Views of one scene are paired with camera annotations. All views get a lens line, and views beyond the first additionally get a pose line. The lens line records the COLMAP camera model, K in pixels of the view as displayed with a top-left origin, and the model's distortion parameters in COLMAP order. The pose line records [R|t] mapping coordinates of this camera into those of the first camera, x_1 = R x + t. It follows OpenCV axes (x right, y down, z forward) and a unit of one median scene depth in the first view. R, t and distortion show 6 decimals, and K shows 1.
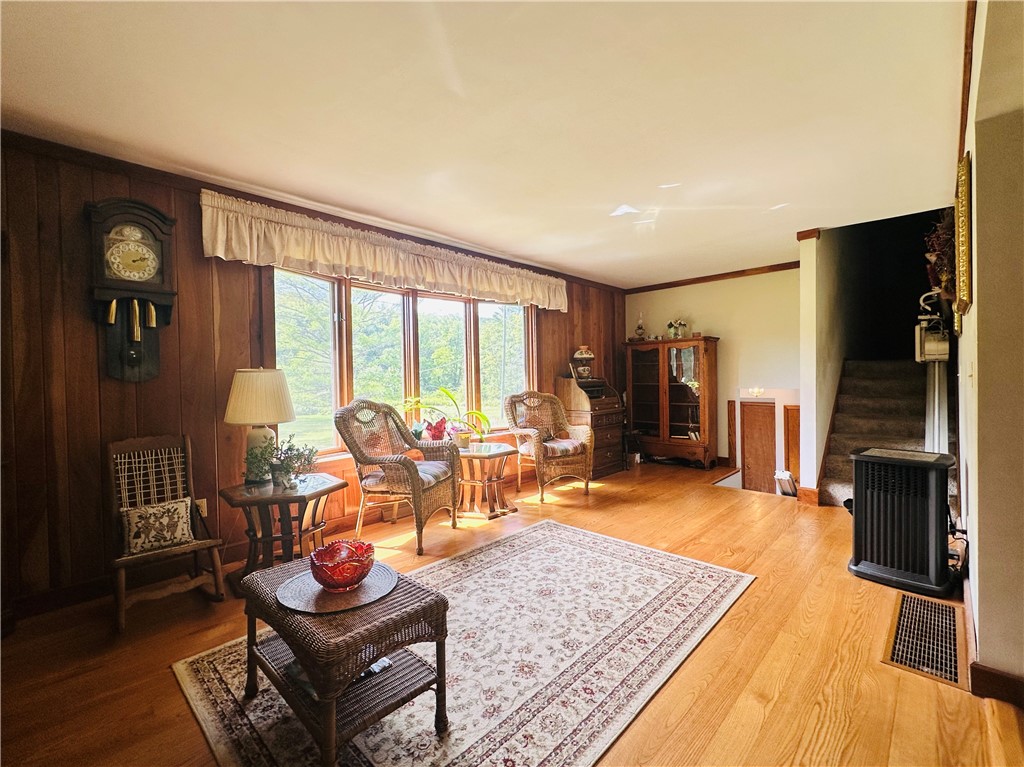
lens RADIAL K [[447.2, 0, 513.3], [0, 447.2, 380.1], [0, 0, 1]] dist [0.000457, 0.000247]
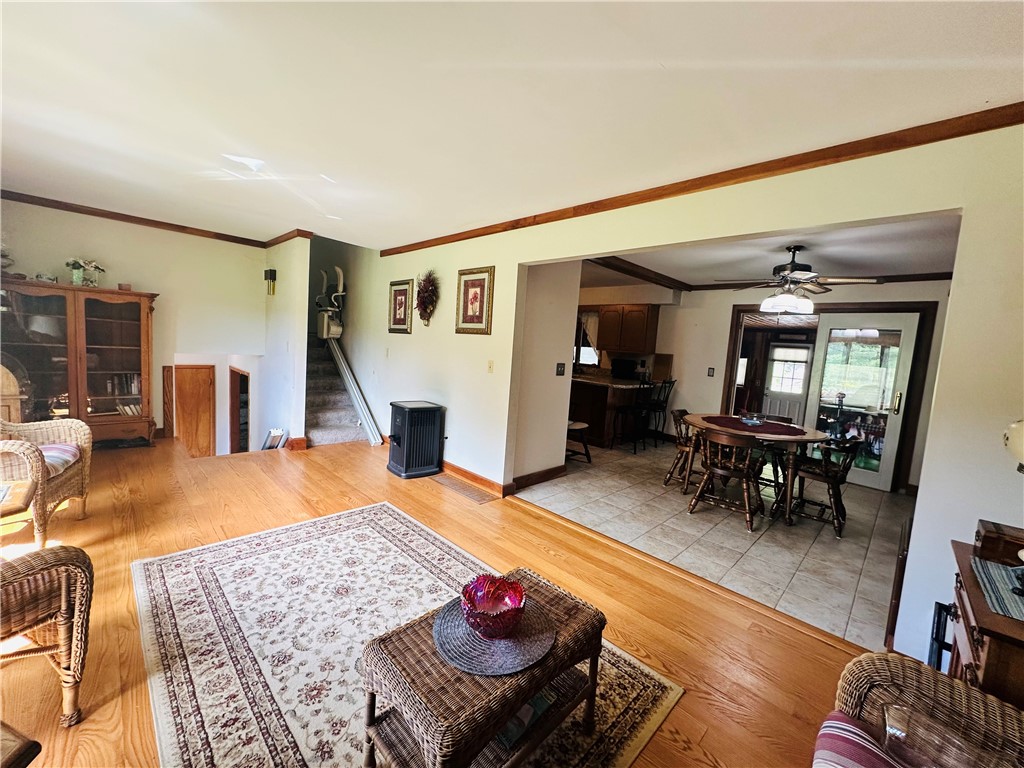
lens RADIAL K [[408.6, 0, 511.8], [0, 408.6, 382.5], [0, 0, 1]] dist [0.000152, 0.000193]
pose [[0.014691, -0.079963, 0.996690, -0.543276], [-0.065799, 0.994559, 0.080762, -0.055145], [-0.997725, -0.066767, 0.009349, 0.450816]]
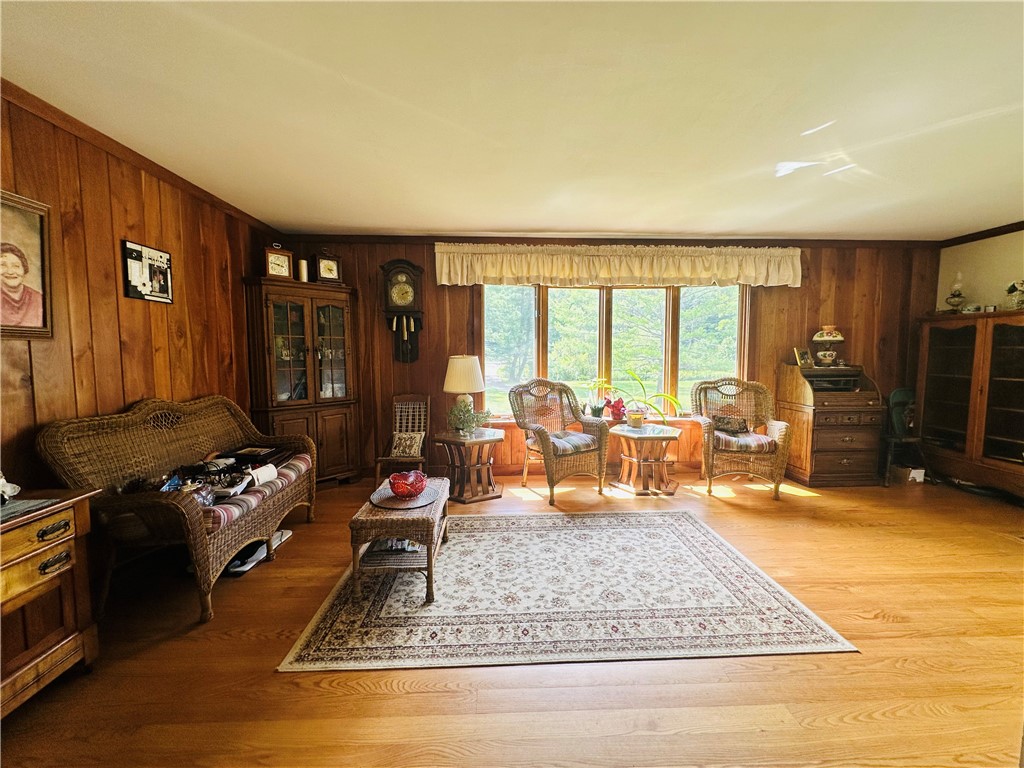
lens RADIAL K [[408.6, 0, 511.8], [0, 408.6, 382.5], [0, 0, 1]] dist [0.000152, 0.000193]
pose [[0.719744, 0.068559, -0.690846, 0.418136], [-0.014374, 0.996370, 0.083903, -0.043543], [0.694091, -0.050459, 0.718117, 0.091690]]
